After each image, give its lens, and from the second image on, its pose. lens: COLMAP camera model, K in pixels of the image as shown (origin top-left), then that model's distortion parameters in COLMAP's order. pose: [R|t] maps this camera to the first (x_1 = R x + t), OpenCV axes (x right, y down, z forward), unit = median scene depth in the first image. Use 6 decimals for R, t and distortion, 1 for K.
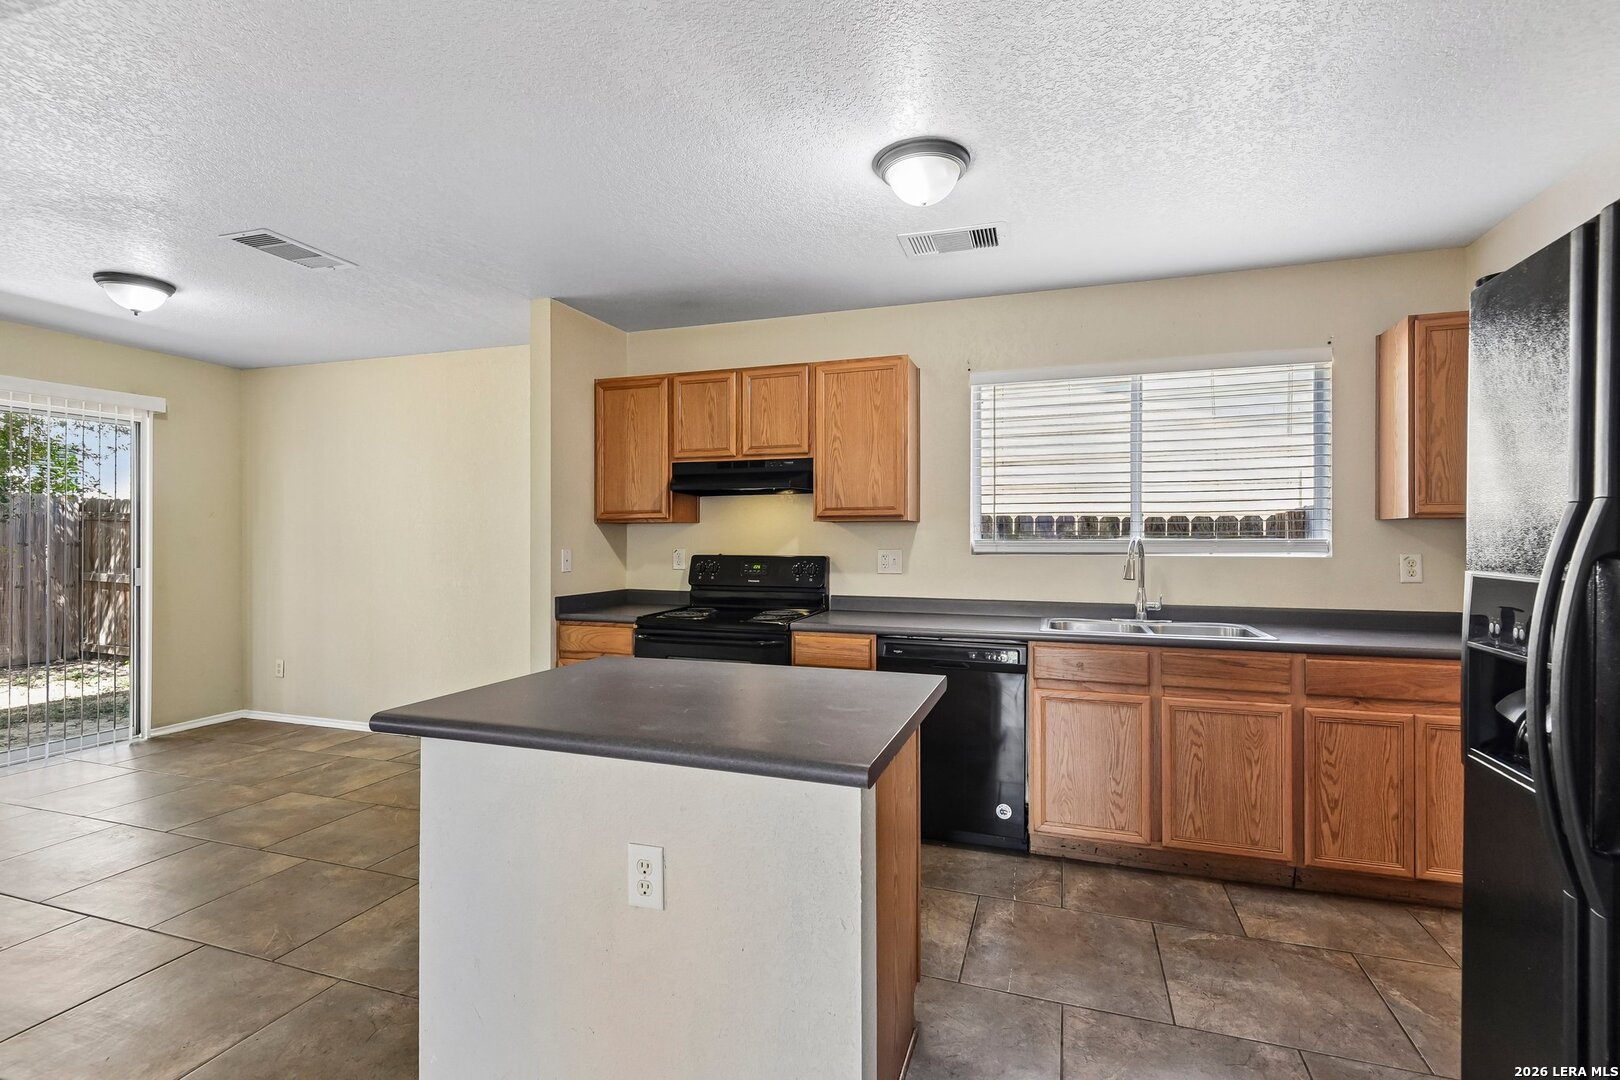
lens RADIAL K [[757.1, 0, 806.6], [0, 757.1, 540.4], [0, 0, 1]] dist [0.009709, -0.005761]
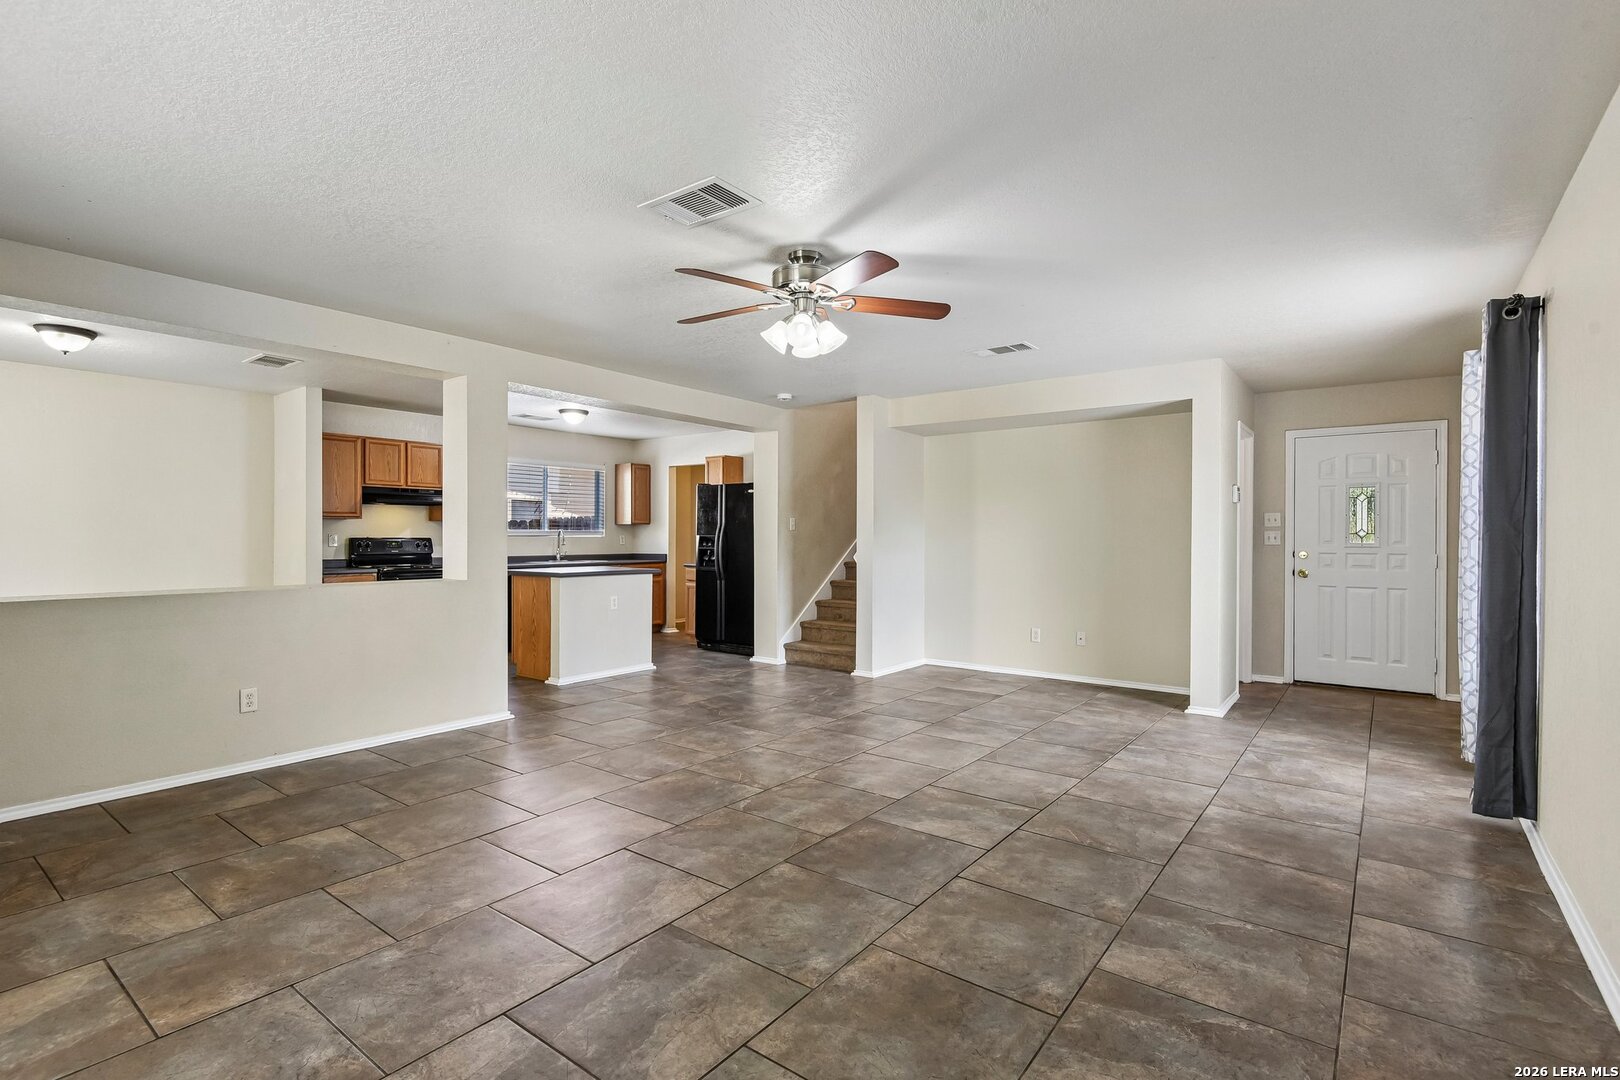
lens RADIAL K [[763.4, 0, 803.7], [0, 763.4, 535.9], [0, 0, 1]] dist [0.005007, -0.006139]
pose [[0.319417, 0.000854, 0.947614, -1.620969], [0.001989, 0.999997, -0.001572, 0.021680], [-0.947612, 0.002386, 0.319414, -0.591822]]
